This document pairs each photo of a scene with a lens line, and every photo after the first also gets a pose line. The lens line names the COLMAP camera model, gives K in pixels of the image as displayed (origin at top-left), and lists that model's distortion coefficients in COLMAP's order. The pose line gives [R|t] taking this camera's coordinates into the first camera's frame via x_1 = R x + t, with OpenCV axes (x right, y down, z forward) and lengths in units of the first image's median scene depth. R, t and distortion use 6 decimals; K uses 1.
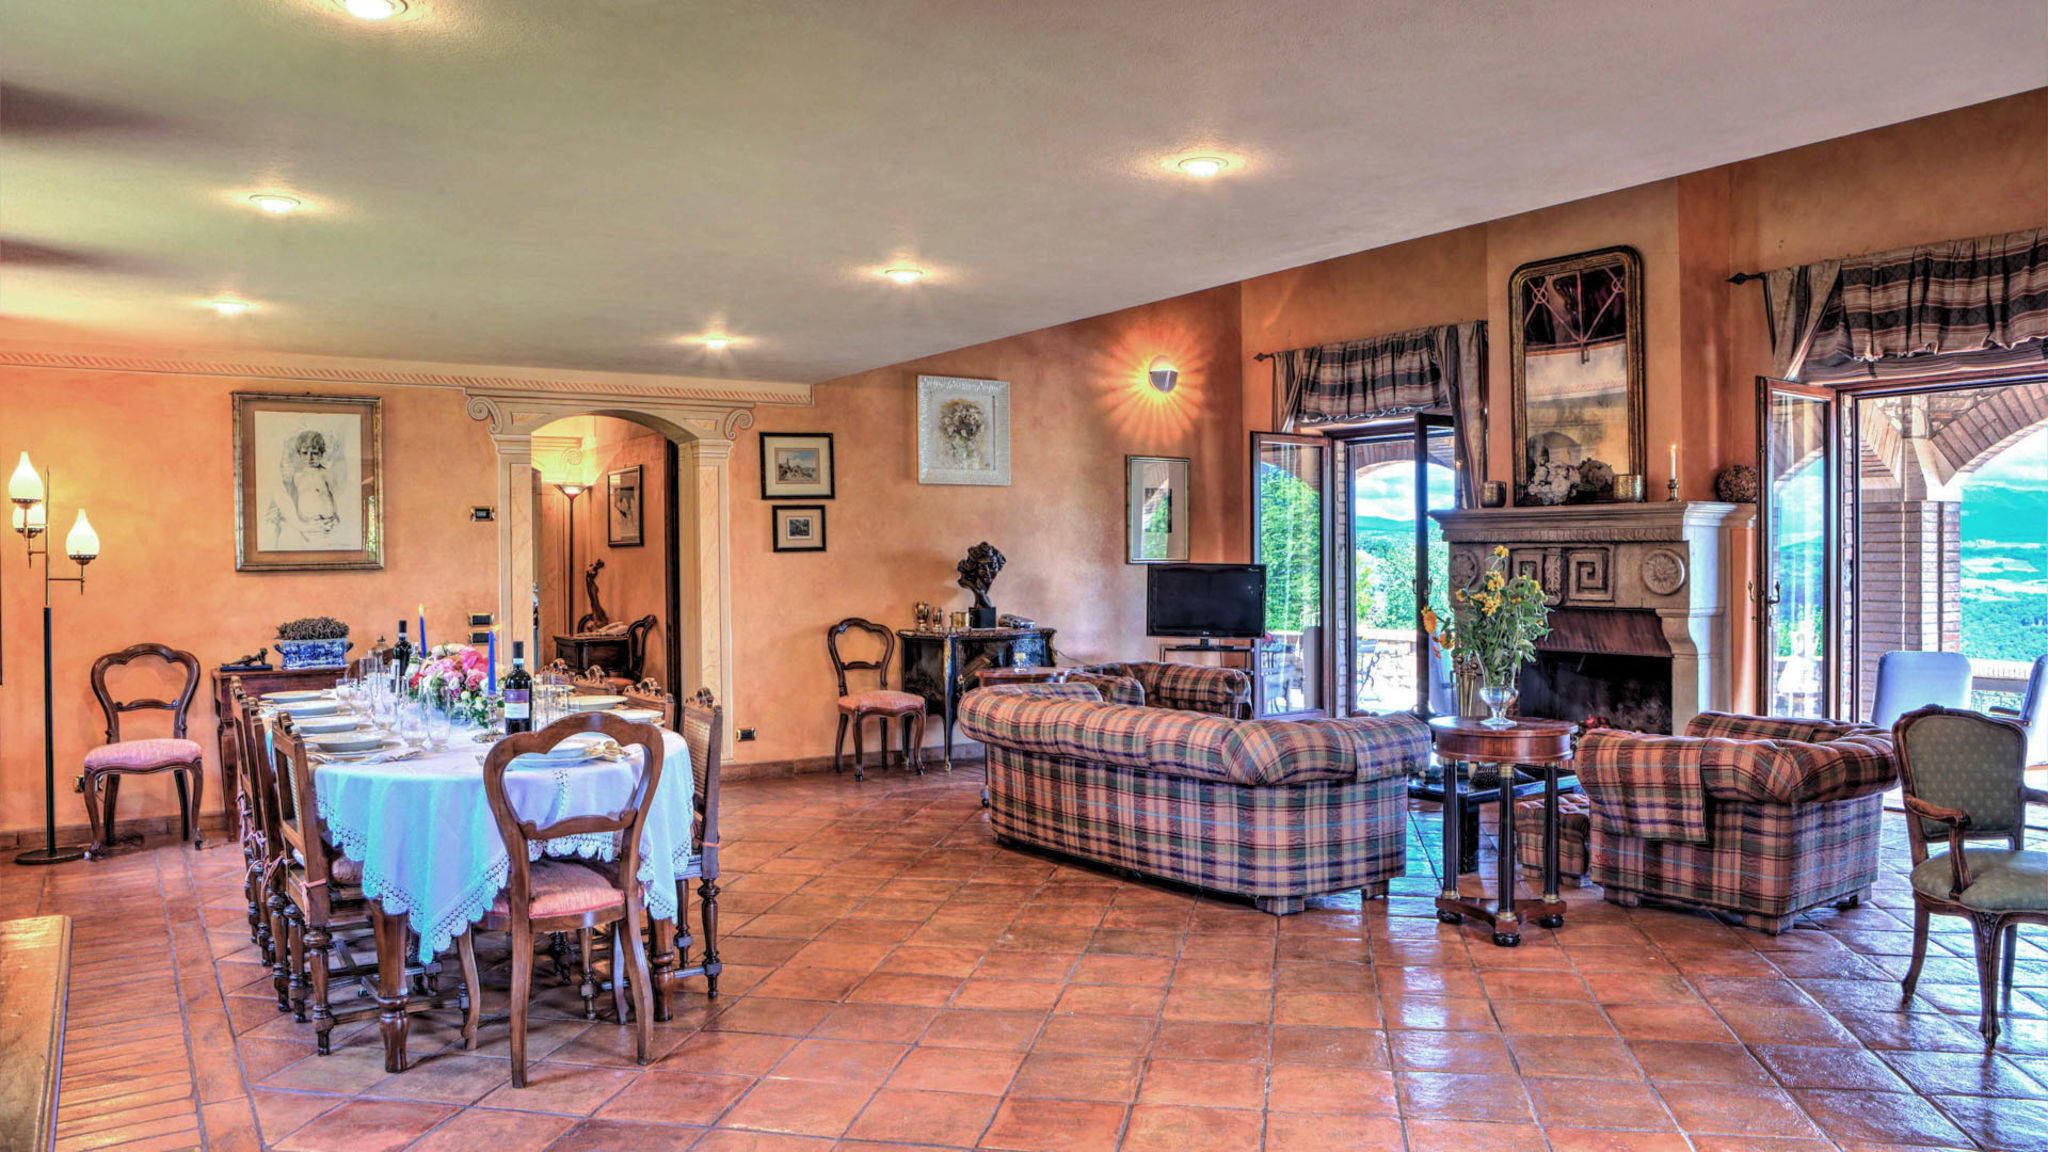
lens RADIAL K [[1439.5, 0, 1026.7], [0, 1439.5, 522.3], [0, 0, 1]] dist [-0.102761, 0.090041]
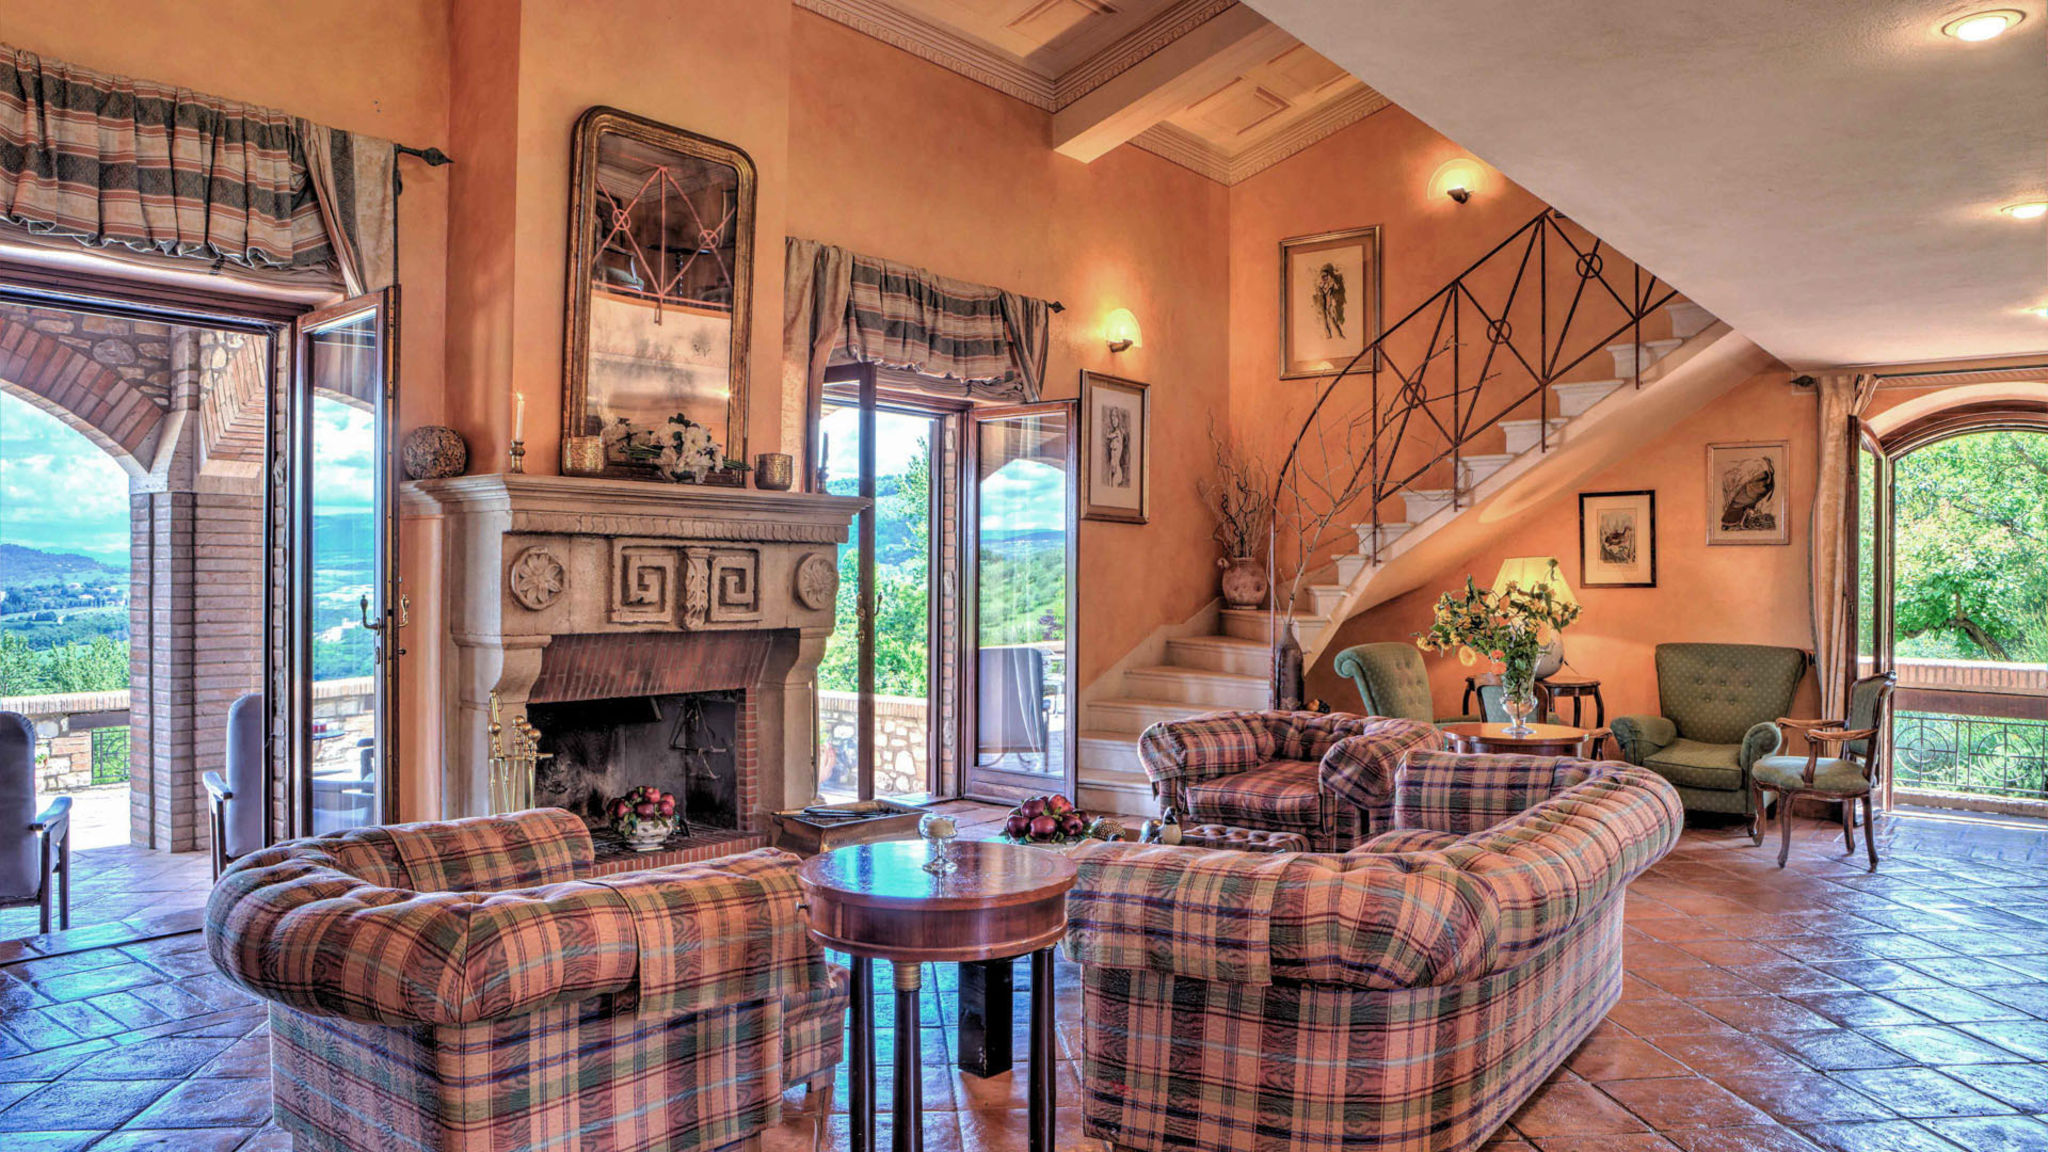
lens RADIAL K [[1412.1, 0, 1035.6], [0, 1412.1, 568.4], [0, 0, 1]] dist [-0.105100, 0.075881]
pose [[-0.295975, 0.004835, 0.955184, -0.329372], [-0.031748, 0.999385, -0.014897, 0.033491], [-0.954668, -0.034735, -0.295639, 1.055746]]
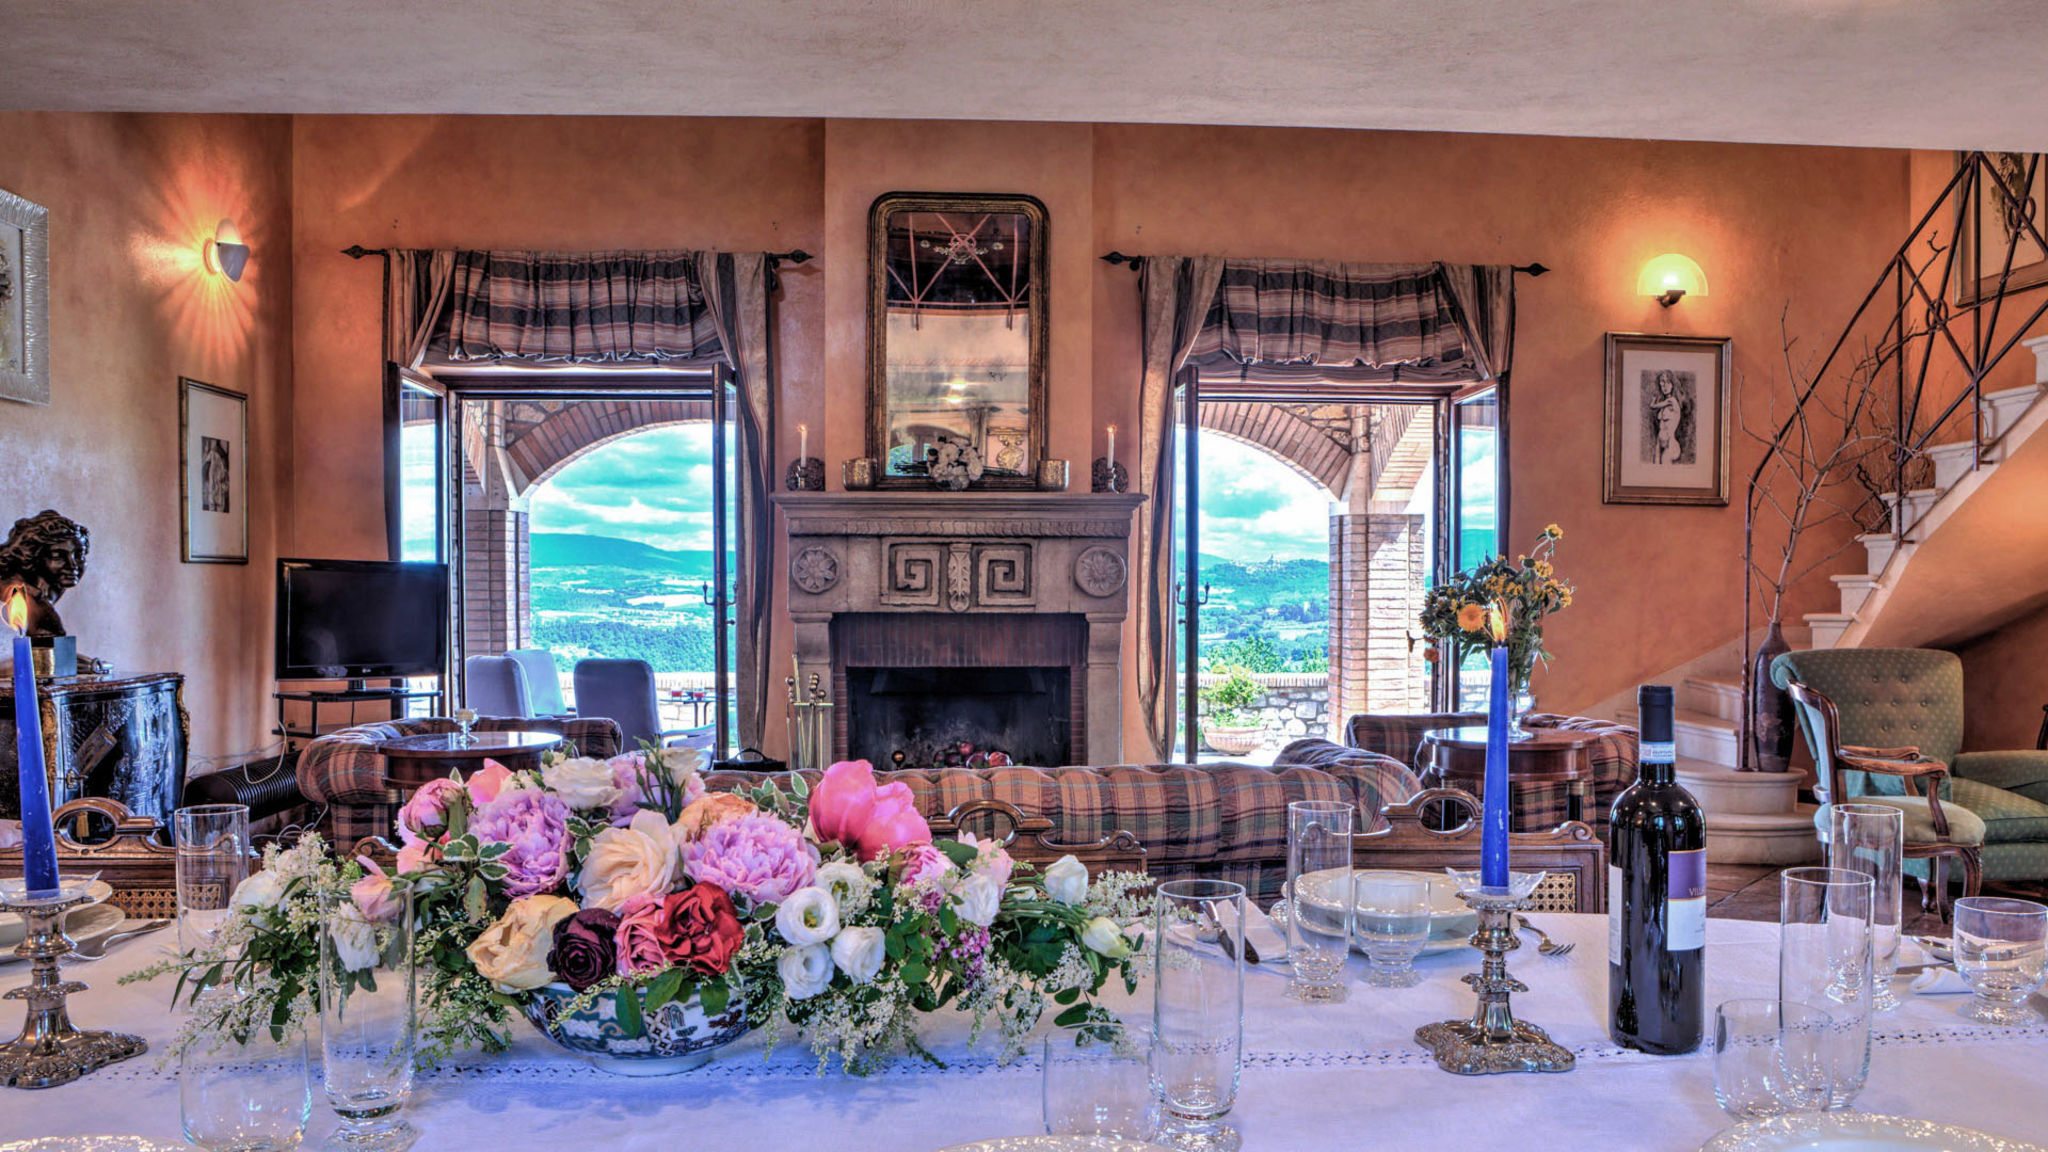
lens RADIAL K [[1516.1, 0, 1046.9], [0, 1516.1, 627.4], [0, 0, 1]] dist [-0.112516, 0.103097]
pose [[0.500401, -0.022801, 0.865494, -0.372754], [-0.023614, 0.998922, 0.039968, 0.031099], [-0.865472, -0.040438, 0.499323, 0.519326]]
